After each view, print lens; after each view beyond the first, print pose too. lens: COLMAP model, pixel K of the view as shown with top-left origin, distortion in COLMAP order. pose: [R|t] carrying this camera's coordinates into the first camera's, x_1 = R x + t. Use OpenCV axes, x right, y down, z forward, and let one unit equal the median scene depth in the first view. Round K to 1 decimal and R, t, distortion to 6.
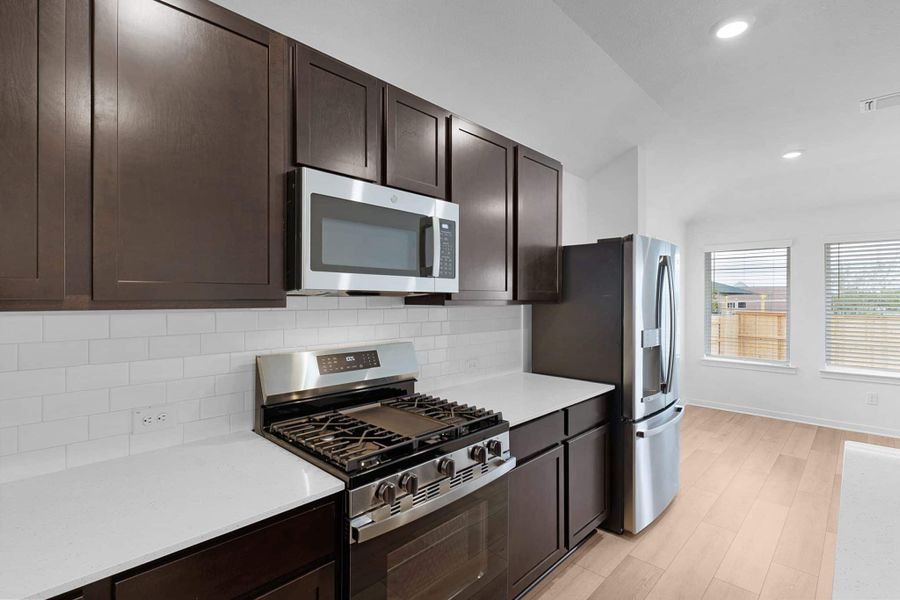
lens RADIAL K [[424.5, 0, 446.4], [0, 424.5, 300.9], [0, 0, 1]] dist [0.015657, 0.000381]
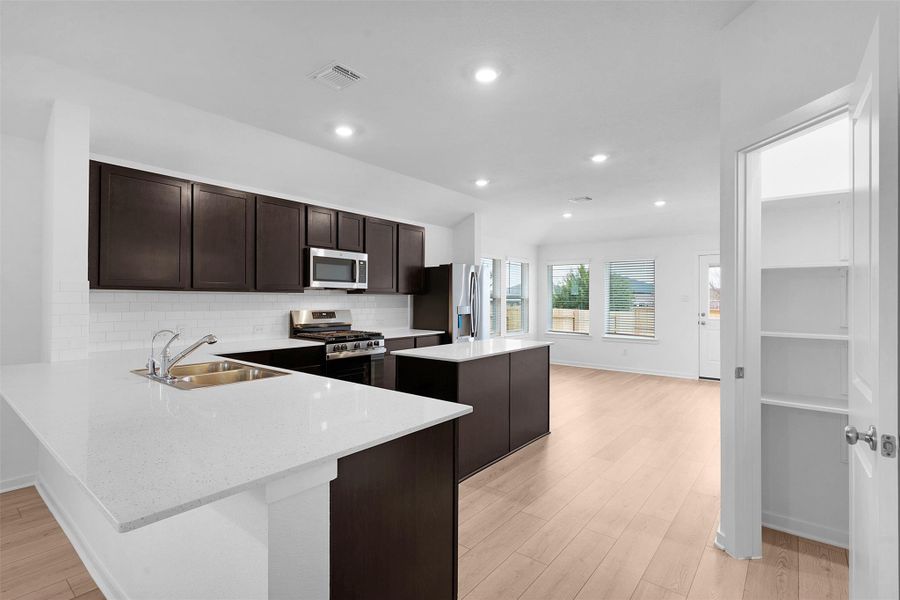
lens RADIAL K [[424.5, 0, 443.5], [0, 424.5, 298.2], [0, 0, 1]] dist [0.015657, 0.000381]
pose [[0.996051, 0.004375, 0.088679, 0.270546], [-0.004000, 0.999982, -0.004401, 0.050146], [-0.088697, 0.004029, 0.996051, -1.654766]]
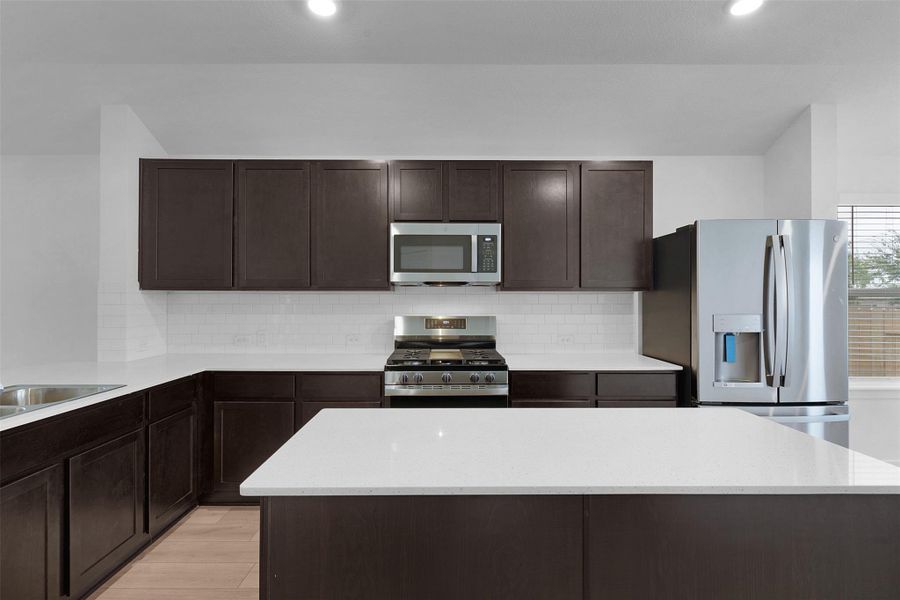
lens RADIAL K [[424.5, 0, 446.9], [0, 424.5, 296.2], [0, 0, 1]] dist [0.015657, 0.000381]
pose [[0.708431, -0.005463, -0.705759, 1.012336], [-0.000410, 0.999967, -0.008152, 0.046670], [0.705780, 0.006064, 0.708405, -0.214286]]
